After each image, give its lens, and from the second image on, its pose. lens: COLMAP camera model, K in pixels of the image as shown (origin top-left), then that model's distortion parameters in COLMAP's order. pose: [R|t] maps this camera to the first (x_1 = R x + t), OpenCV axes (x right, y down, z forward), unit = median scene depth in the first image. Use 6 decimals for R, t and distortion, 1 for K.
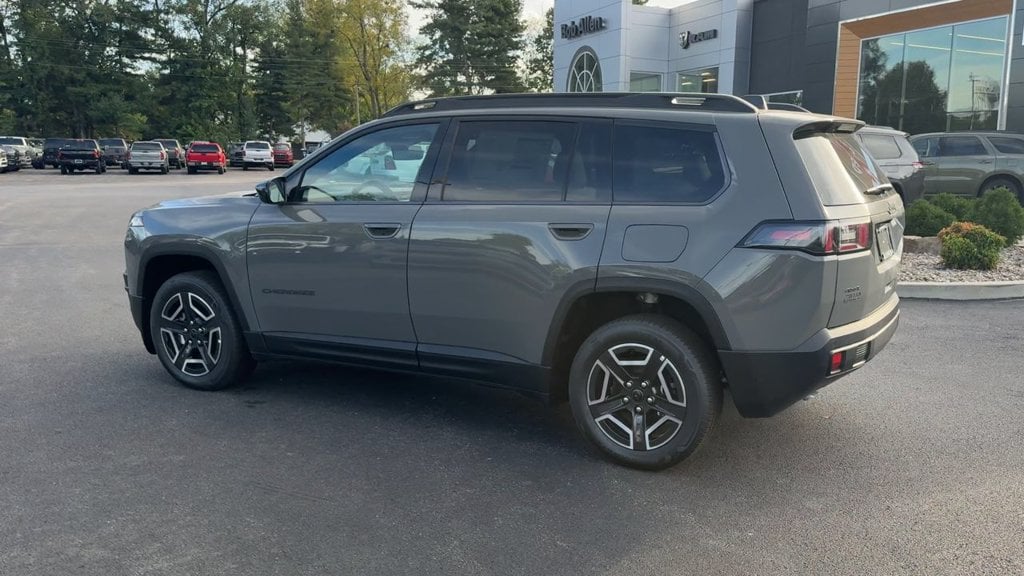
lens RADIAL K [[895.9, 0, 604.2], [0, 895.9, 319.5], [0, 0, 1]] dist [0.072824, -0.115365]
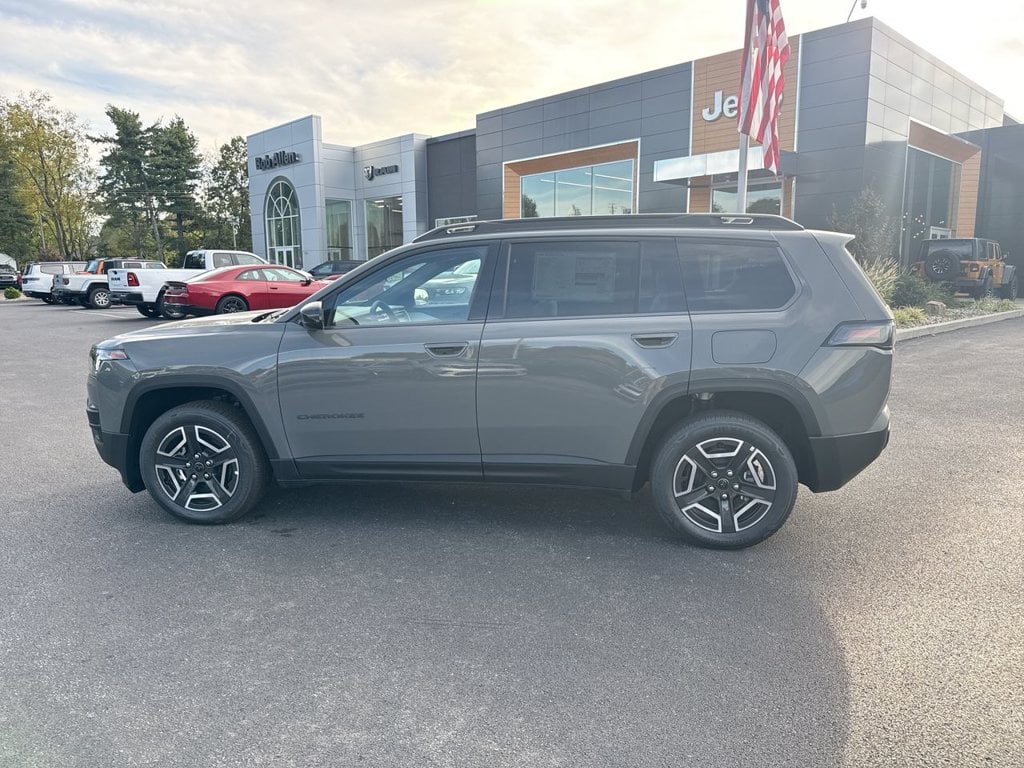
lens RADIAL K [[727.6, 0, 505.0], [0, 727.6, 365.6], [0, 0, 1]] dist [0.040149, -0.042583]
pose [[0.954507, -0.068293, 0.290264, -0.365581], [0.080894, 0.996221, -0.031623, -0.042166], [-0.287007, 0.053665, 0.956424, 0.152205]]
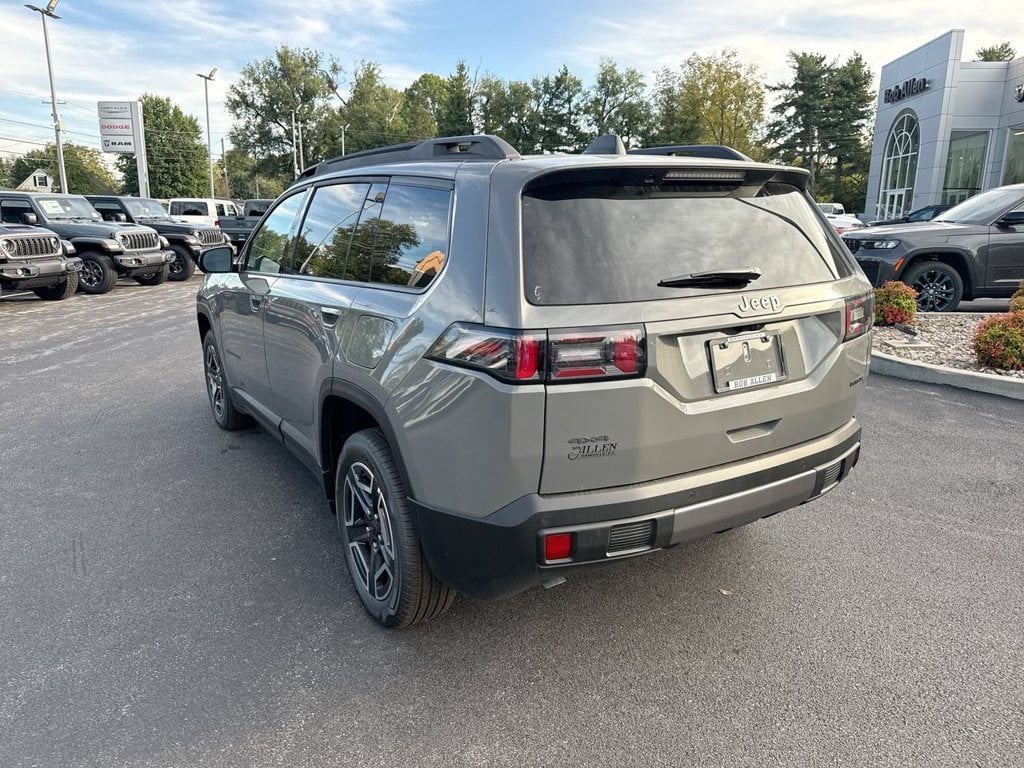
lens RADIAL K [[725.5, 0, 497.8], [0, 725.5, 374.9], [0, 0, 1]] dist [0.020137, -0.030799]
pose [[0.847263, 0.097727, -0.522106, 0.348140], [-0.081168, 0.995206, 0.054562, -0.072895], [0.524936, -0.003850, 0.851133, 0.389200]]
